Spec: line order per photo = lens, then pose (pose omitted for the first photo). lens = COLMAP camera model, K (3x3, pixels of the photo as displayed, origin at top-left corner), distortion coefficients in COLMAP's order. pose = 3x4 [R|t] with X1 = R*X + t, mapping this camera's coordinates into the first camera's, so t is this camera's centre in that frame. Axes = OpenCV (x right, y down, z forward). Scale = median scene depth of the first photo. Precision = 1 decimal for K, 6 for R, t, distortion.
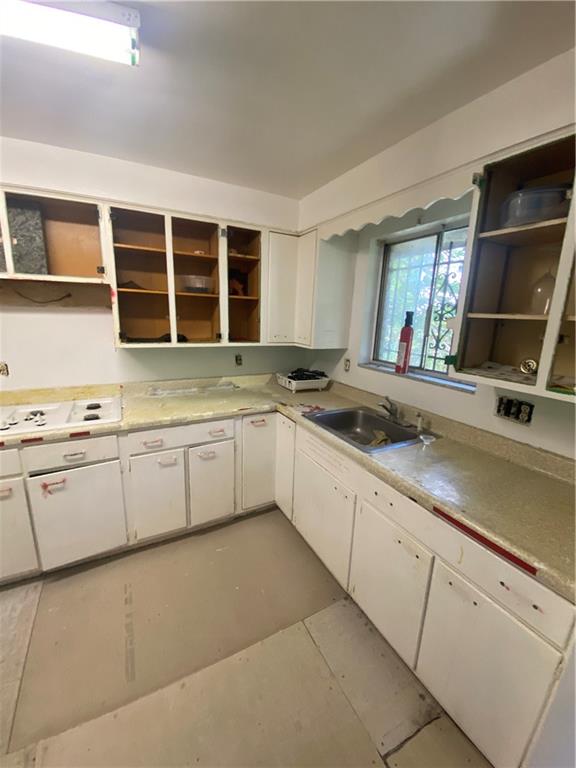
lens RADIAL K [[307.9, 0, 288.0], [0, 307.9, 384.0], [0, 0, 1]] dist [0.057406, -0.039679]
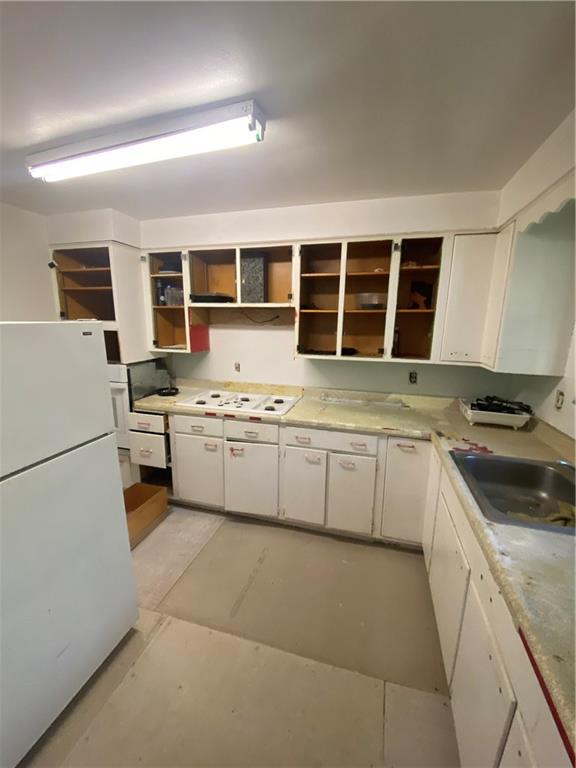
lens RADIAL K [[307.9, 0, 288.0], [0, 307.9, 384.0], [0, 0, 1]] dist [0.057406, -0.039679]
pose [[0.725908, 0.115916, -0.677954, 0.263416], [-0.147659, 0.988977, 0.010991, -0.018808], [0.671755, 0.092127, 0.735022, 0.085381]]
